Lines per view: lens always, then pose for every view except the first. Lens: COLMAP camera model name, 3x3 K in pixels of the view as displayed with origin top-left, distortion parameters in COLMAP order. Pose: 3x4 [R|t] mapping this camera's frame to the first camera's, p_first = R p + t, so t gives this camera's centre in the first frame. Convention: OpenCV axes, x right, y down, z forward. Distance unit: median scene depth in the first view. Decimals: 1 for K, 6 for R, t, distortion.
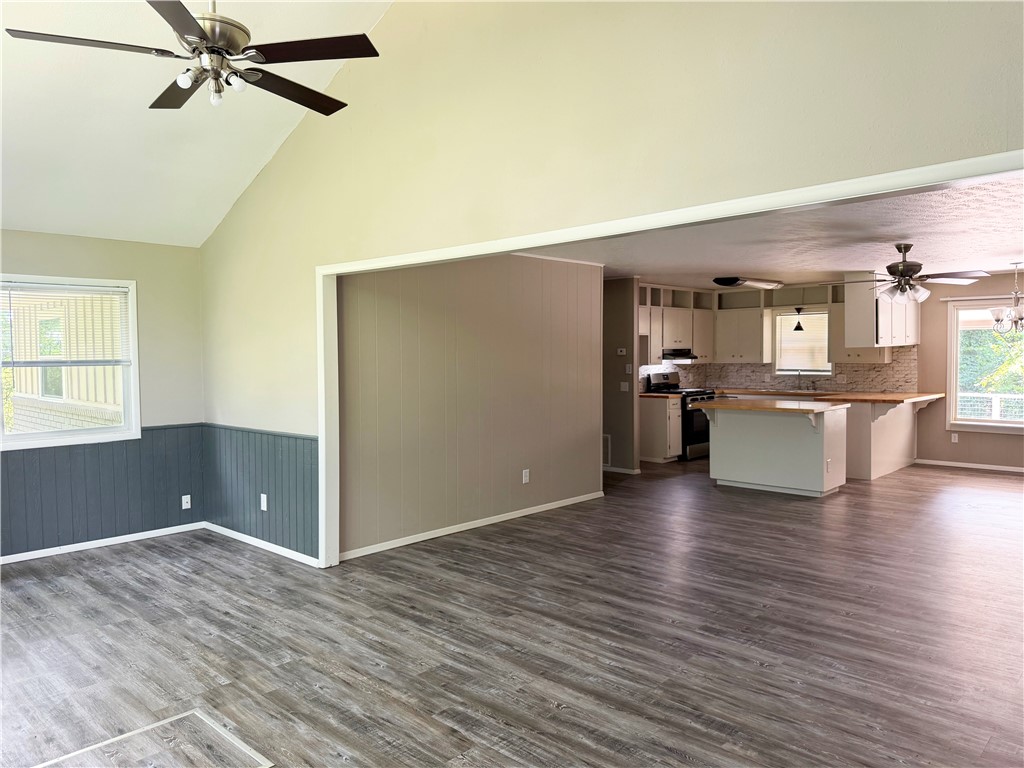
lens RADIAL K [[726.2, 0, 509.0], [0, 726.2, 385.8], [0, 0, 1]] dist [0.011654, -0.021990]
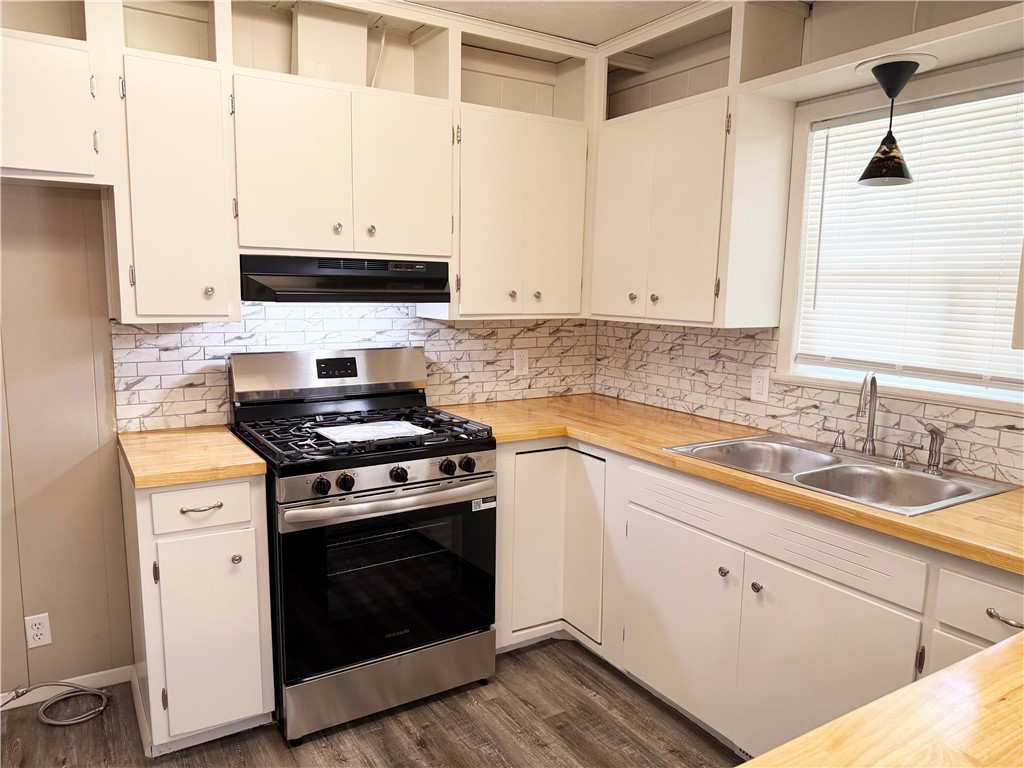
lens RADIAL K [[726.2, 0, 515.4], [0, 726.2, 385.6], [0, 0, 1]] dist [0.011654, -0.021990]
pose [[0.969499, 0.057122, -0.238346, 0.796833], [-0.035503, 0.994936, 0.094031, -0.076509], [0.242511, -0.082701, 0.966617, 1.755416]]
